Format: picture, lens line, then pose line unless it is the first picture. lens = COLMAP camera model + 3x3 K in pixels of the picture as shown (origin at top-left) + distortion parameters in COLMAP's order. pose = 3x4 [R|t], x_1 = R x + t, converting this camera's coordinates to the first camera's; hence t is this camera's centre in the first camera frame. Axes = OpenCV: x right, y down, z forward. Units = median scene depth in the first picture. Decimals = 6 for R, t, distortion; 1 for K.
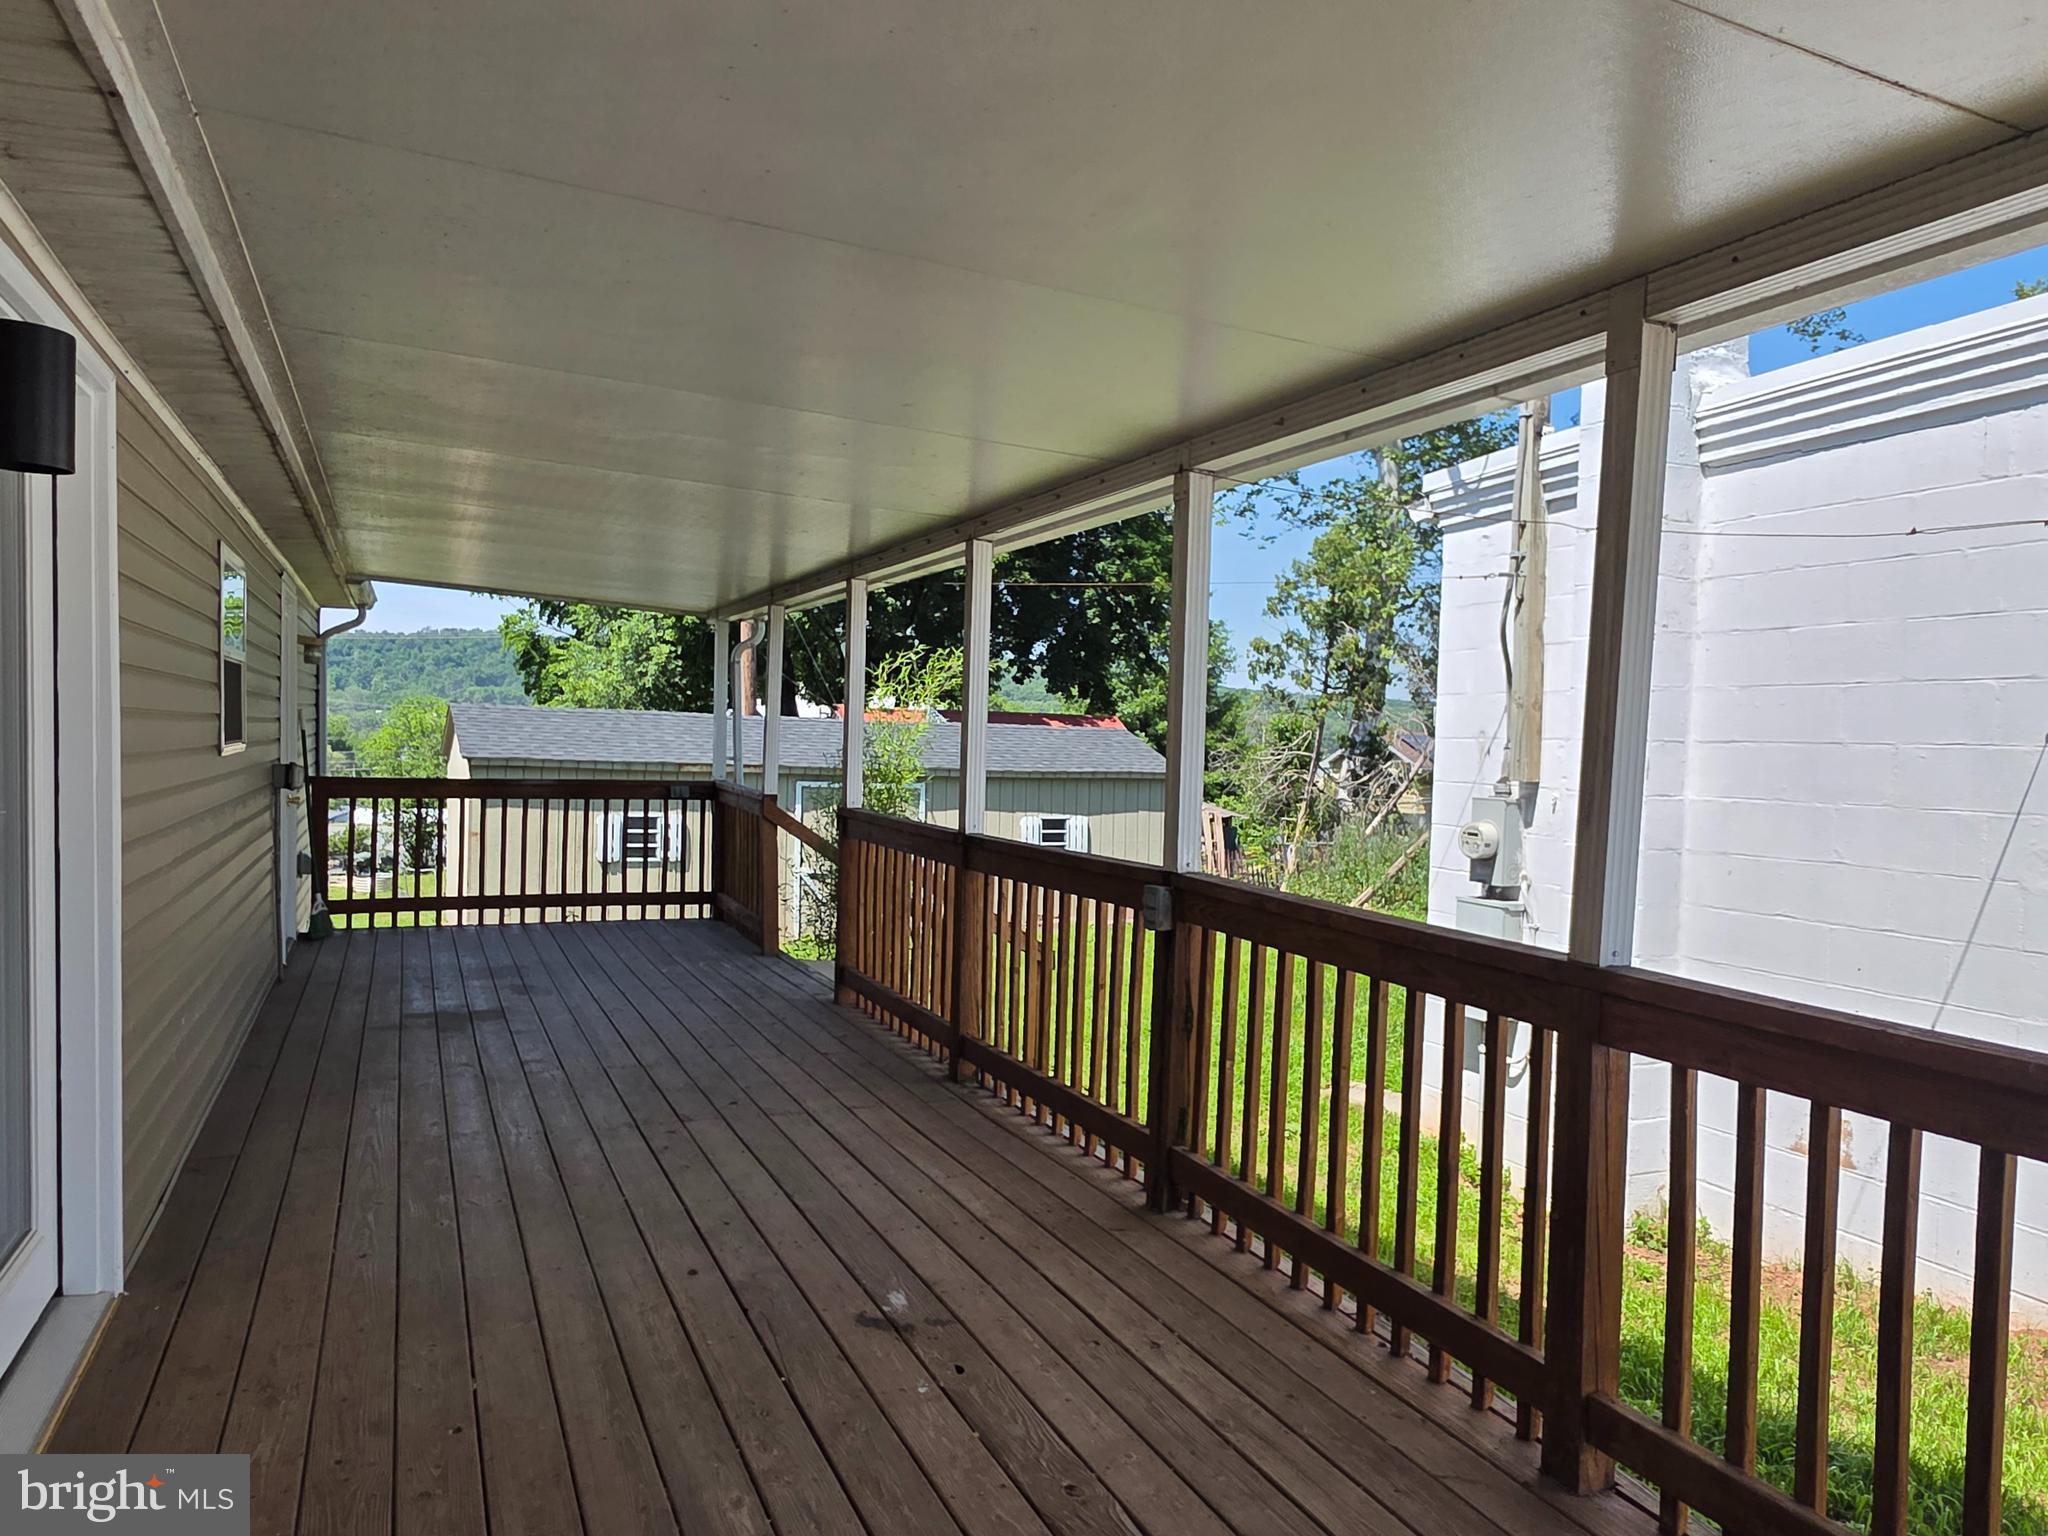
lens RADIAL K [[1385.0, 0, 1022.0], [0, 1385.0, 789.7], [0, 0, 1]] dist [0.007269, 0.000772]
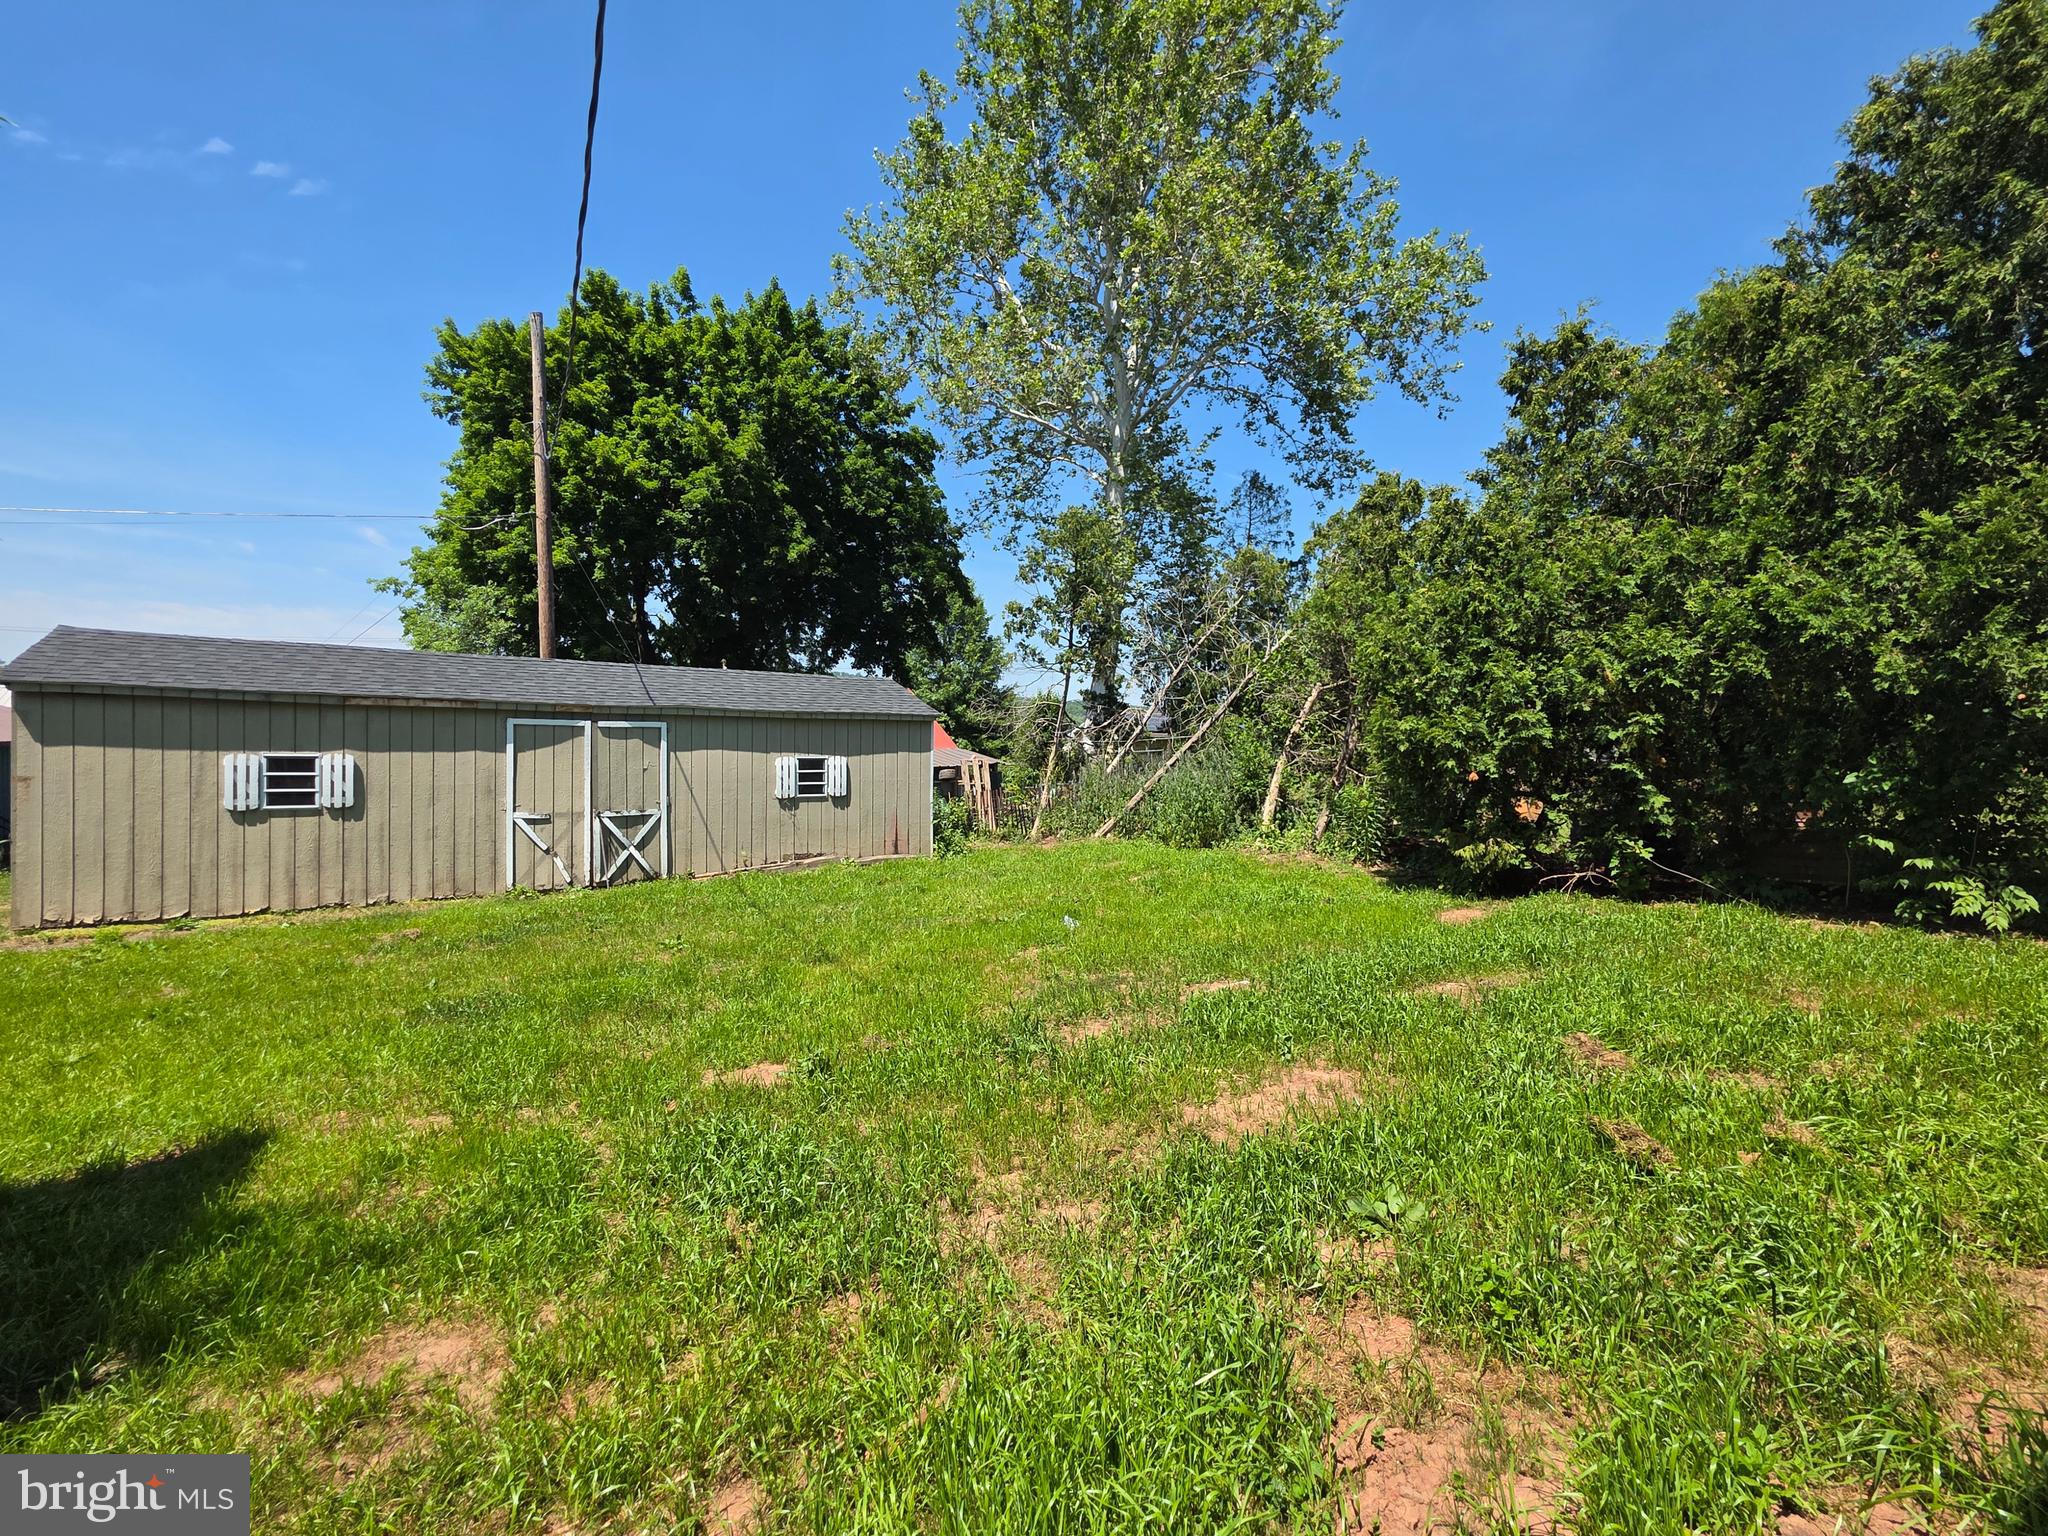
lens RADIAL K [[831.8, 0, 1043.1], [0, 831.8, 768.0], [0, 0, 1]] dist [0.001084, 0.000061]
pose [[0.983113, -0.012354, 0.182584, 0.069629], [0.010867, 0.999899, 0.009144, 0.021101], [-0.182678, -0.007006, 0.983148, 0.326337]]
